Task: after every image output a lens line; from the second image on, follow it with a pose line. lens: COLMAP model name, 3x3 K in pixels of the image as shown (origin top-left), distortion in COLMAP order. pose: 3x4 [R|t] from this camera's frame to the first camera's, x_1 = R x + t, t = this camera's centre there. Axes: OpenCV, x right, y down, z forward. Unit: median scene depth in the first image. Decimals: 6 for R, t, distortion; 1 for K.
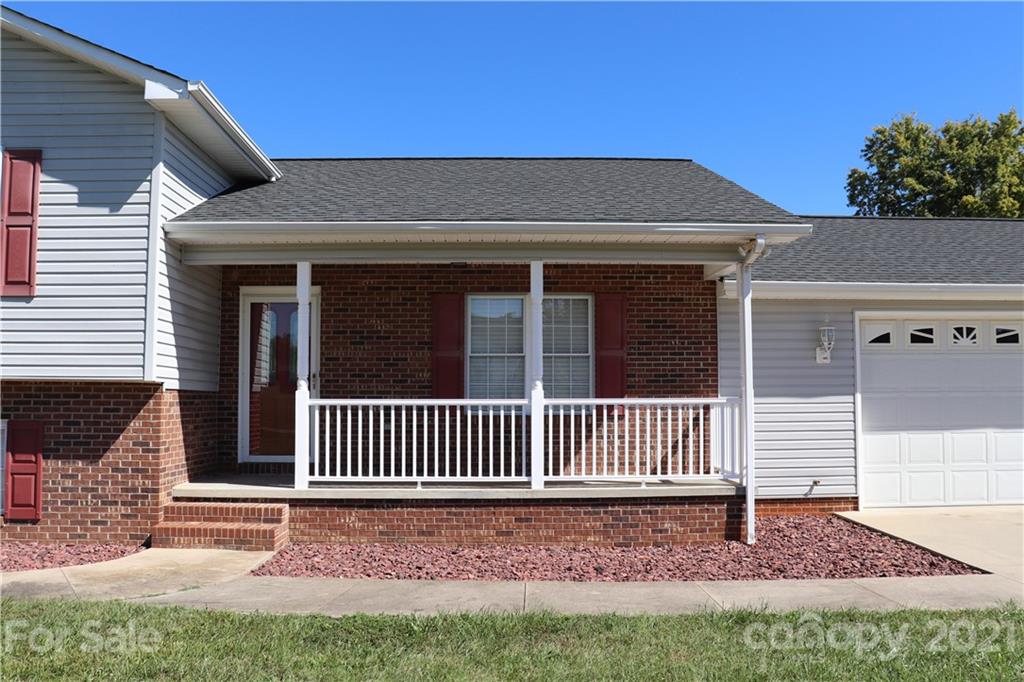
lens RADIAL K [[842.2, 0, 512.0], [0, 842.2, 341.0], [0, 0, 1]] dist [-0.173284, 0.161346]
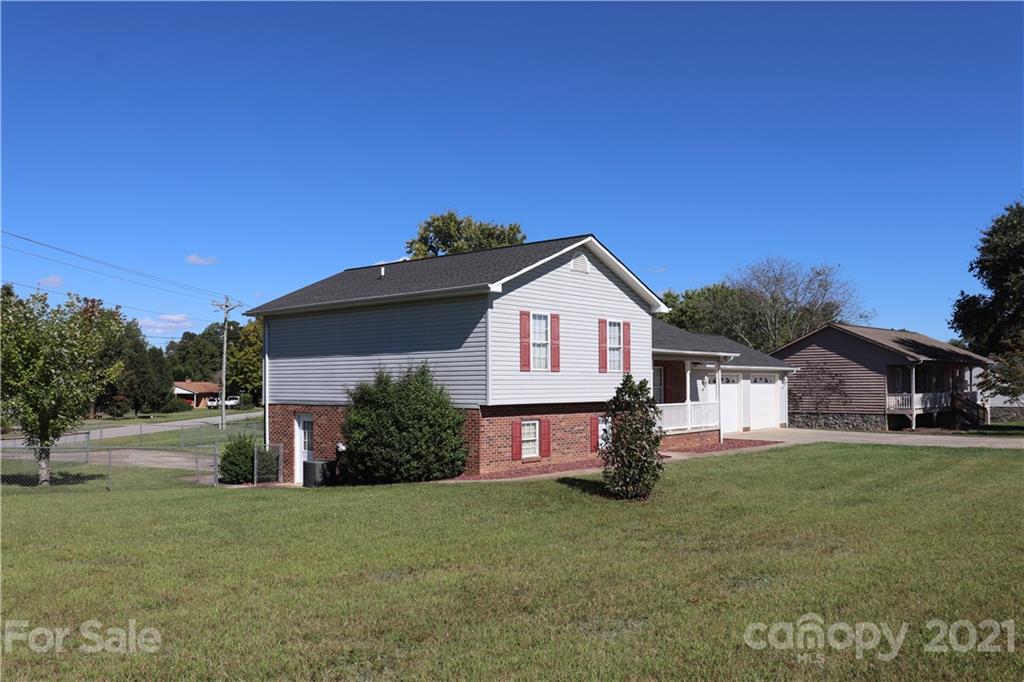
lens RADIAL K [[842.2, 0, 512.0], [0, 842.2, 341.0], [0, 0, 1]] dist [-0.173284, 0.161346]
pose [[0.663180, 0.036335, 0.747577, -2.803571], [-0.043597, 0.999000, -0.009880, -0.107161], [-0.747189, -0.026040, 0.664101, -0.635913]]
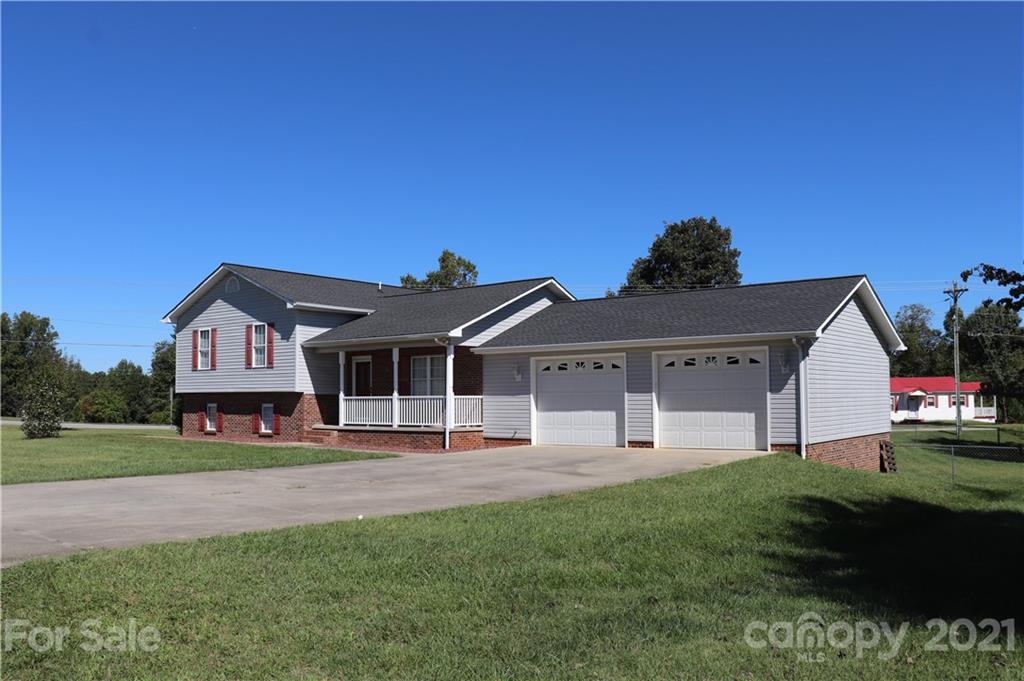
lens RADIAL K [[842.2, 0, 512.0], [0, 842.2, 340.5], [0, 0, 1]] dist [-0.173284, 0.161346]
pose [[0.779469, -0.049294, -0.624499, 2.073578], [0.048038, 0.998667, -0.018869, -0.046298], [0.624597, -0.015292, 0.780798, -0.955190]]
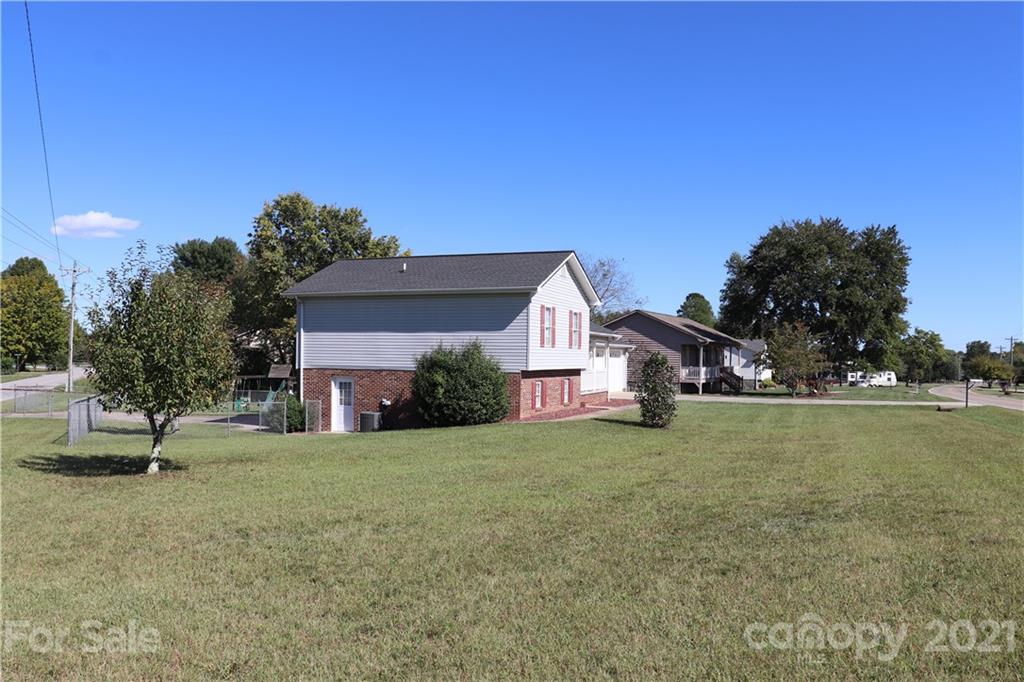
lens RADIAL K [[842.2, 0, 512.0], [0, 842.2, 341.0], [0, 0, 1]] dist [-0.173284, 0.161346]
pose [[0.376446, 0.020543, 0.926211, -4.155048], [-0.071320, 0.997430, 0.006865, -0.086471], [-0.923689, -0.068641, 0.376944, -0.265640]]
